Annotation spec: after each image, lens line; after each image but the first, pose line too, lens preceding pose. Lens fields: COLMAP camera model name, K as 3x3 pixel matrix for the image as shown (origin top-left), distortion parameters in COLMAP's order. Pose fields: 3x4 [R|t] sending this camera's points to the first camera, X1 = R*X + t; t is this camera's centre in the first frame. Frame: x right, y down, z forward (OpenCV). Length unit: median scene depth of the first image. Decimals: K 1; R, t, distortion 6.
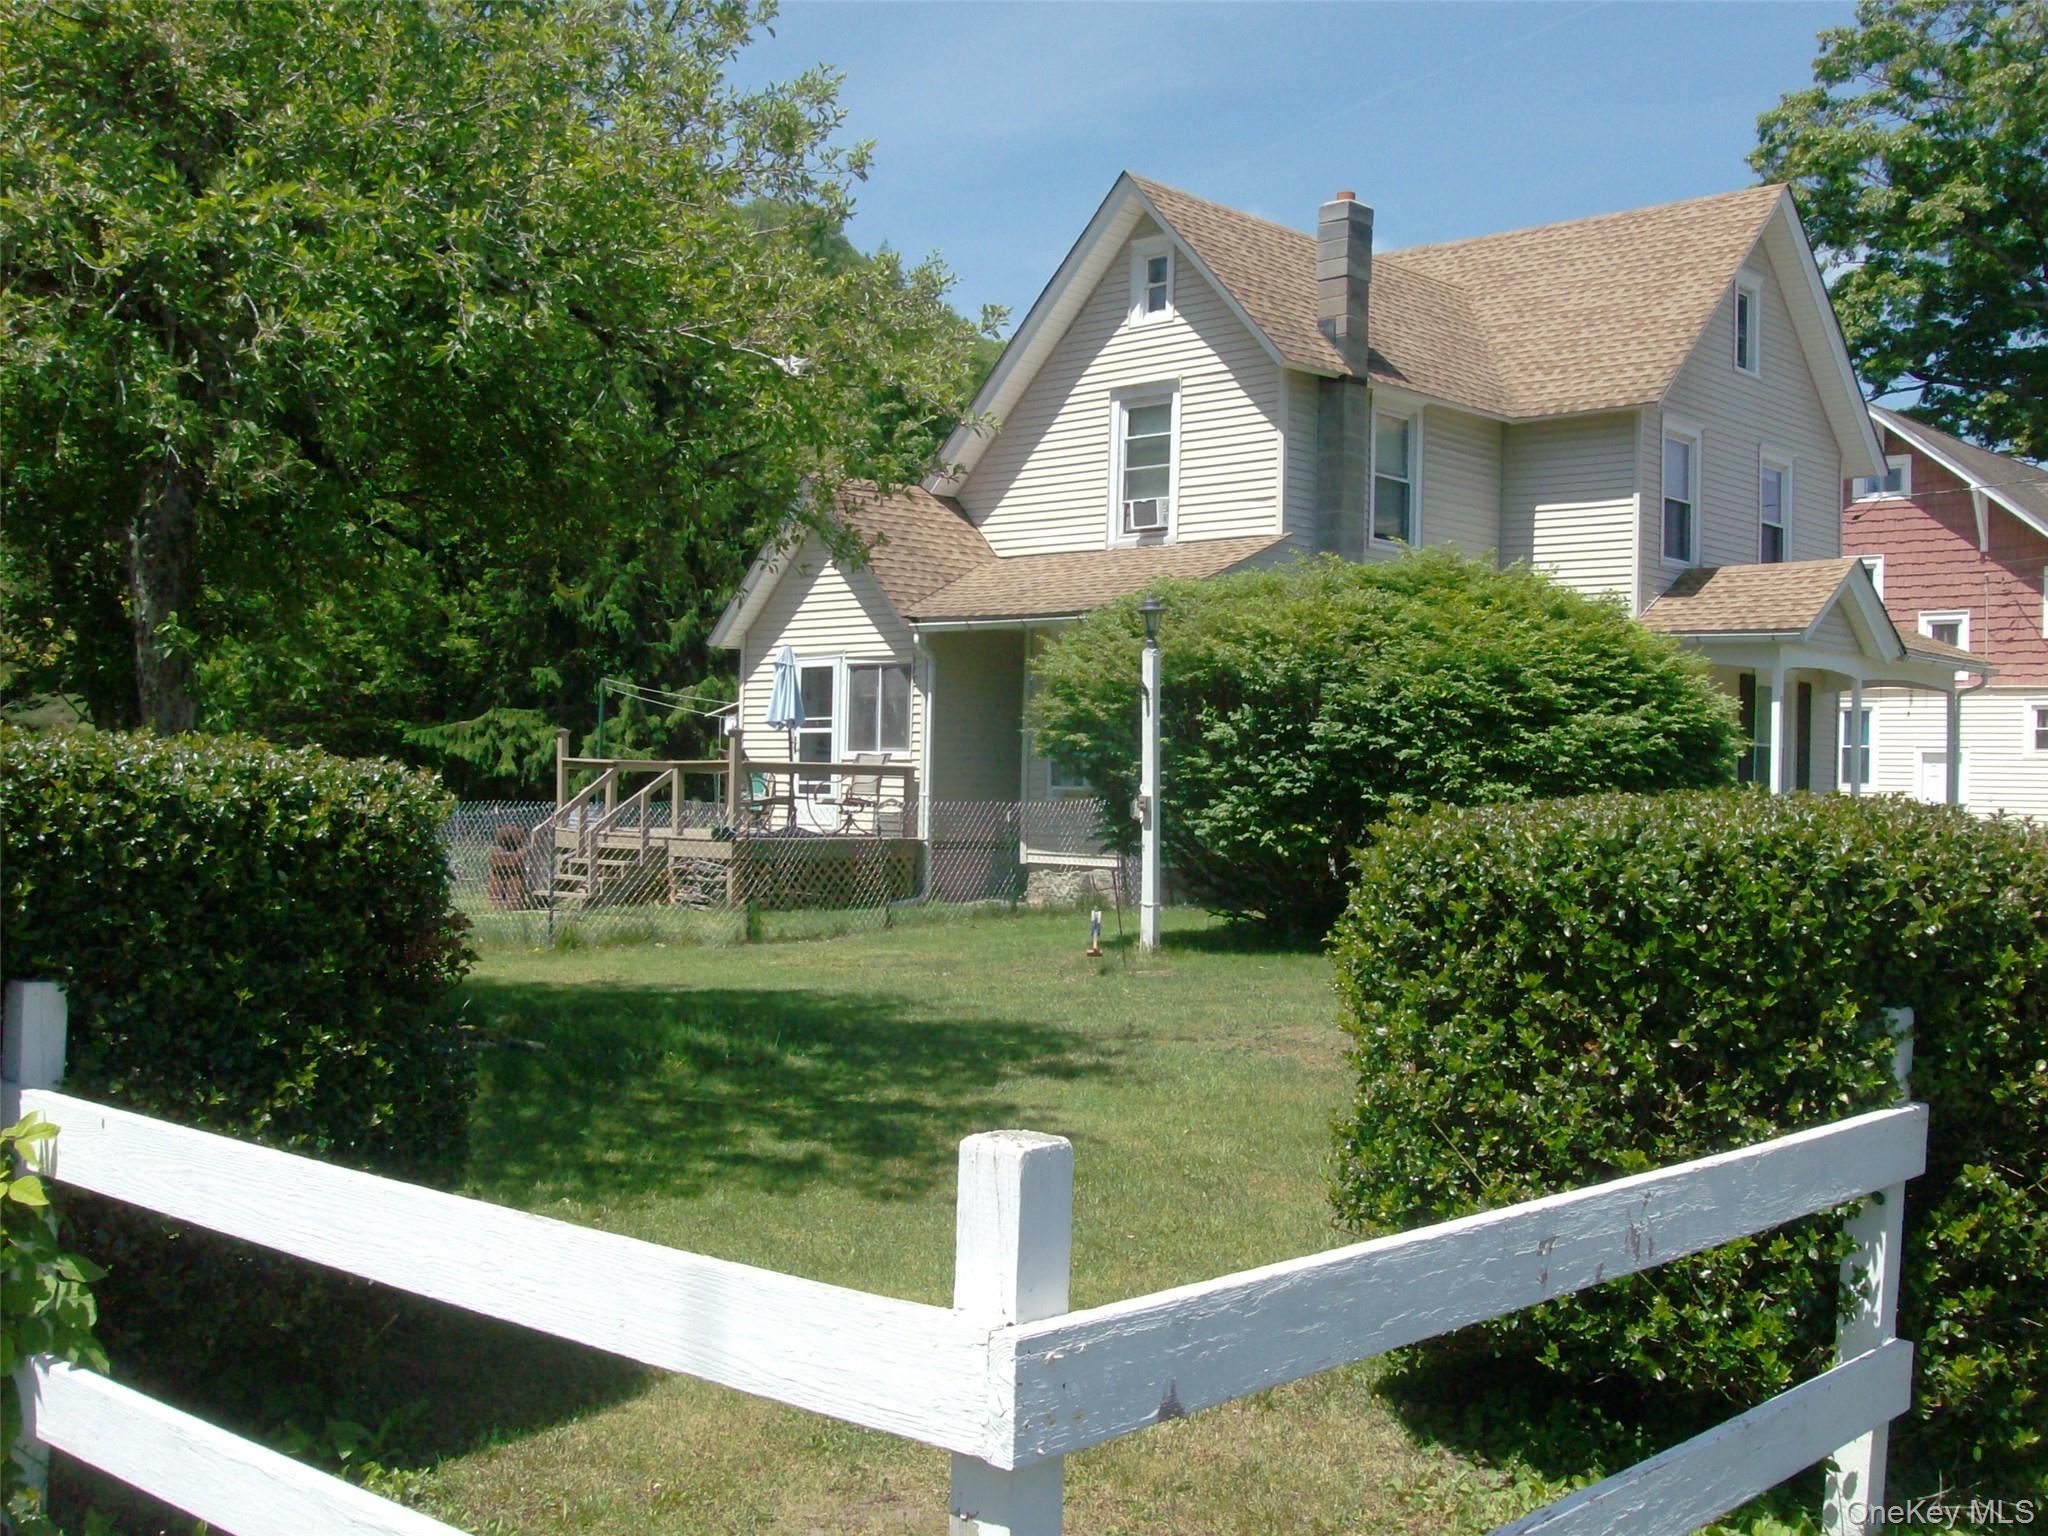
lens RADIAL K [[2199.3, 0, 1067.6], [0, 2199.3, 773.8], [0, 0, 1]] dist [-0.202747, 0.181387]
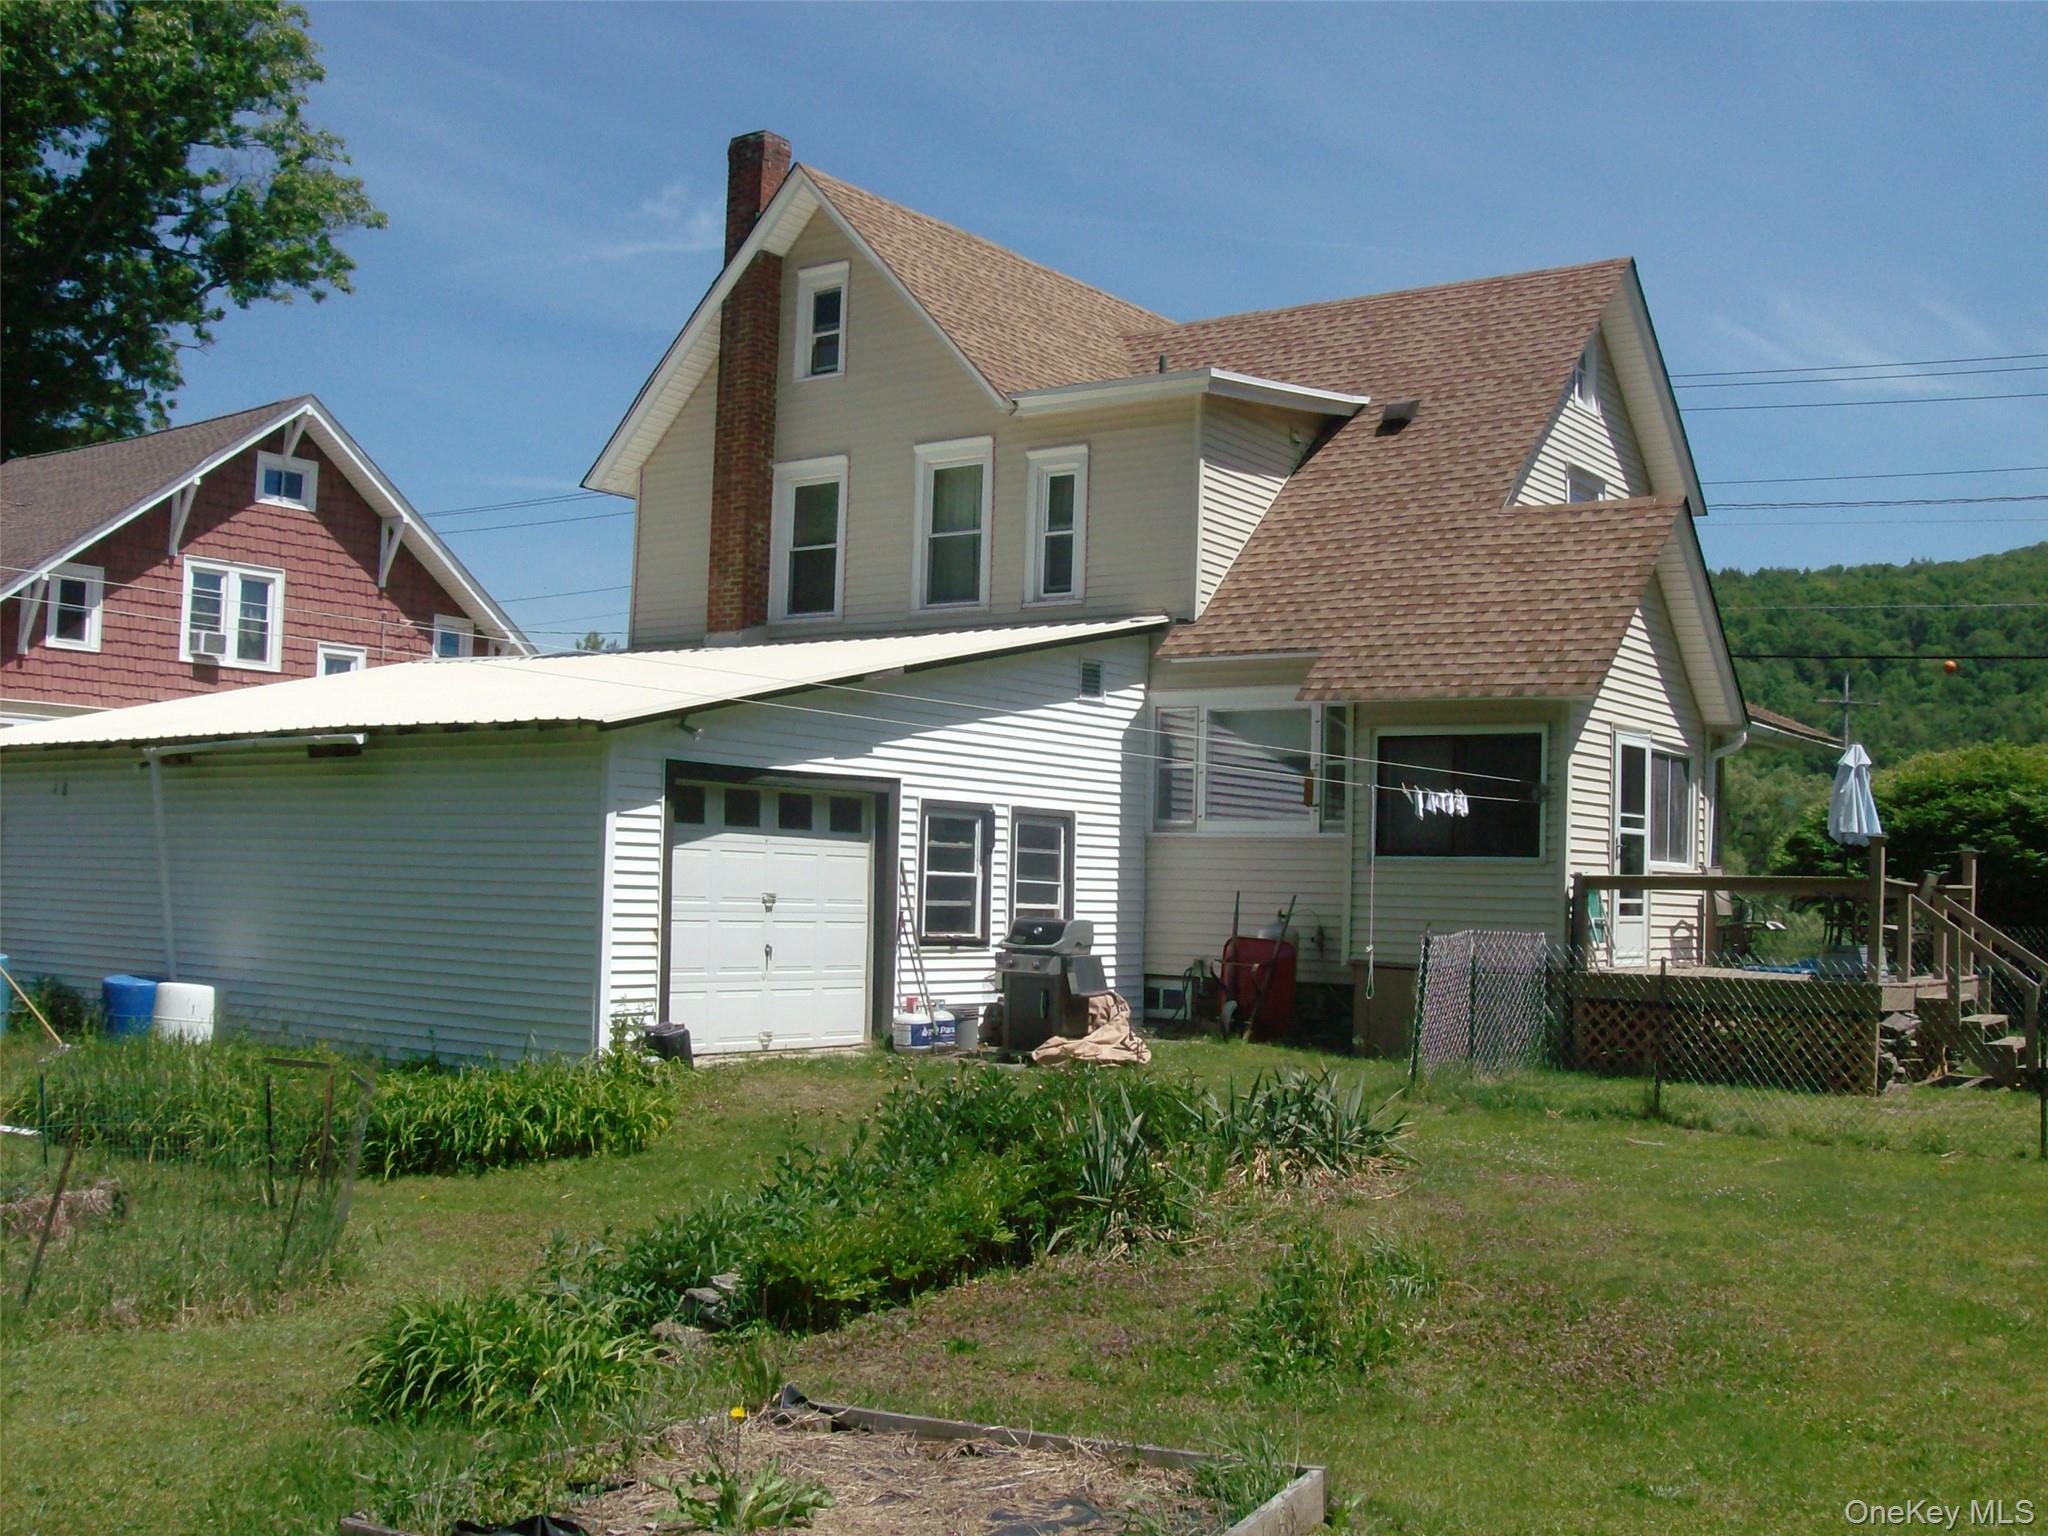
lens RADIAL K [[2199.3, 0, 1067.6], [0, 2199.3, 773.8], [0, 0, 1]] dist [-0.202747, 0.181387]
pose [[-0.105722, 0.030910, 0.993915, -0.875545], [-0.041694, 0.998500, -0.035488, -0.005215], [-0.993521, -0.045192, -0.104275, 1.334567]]
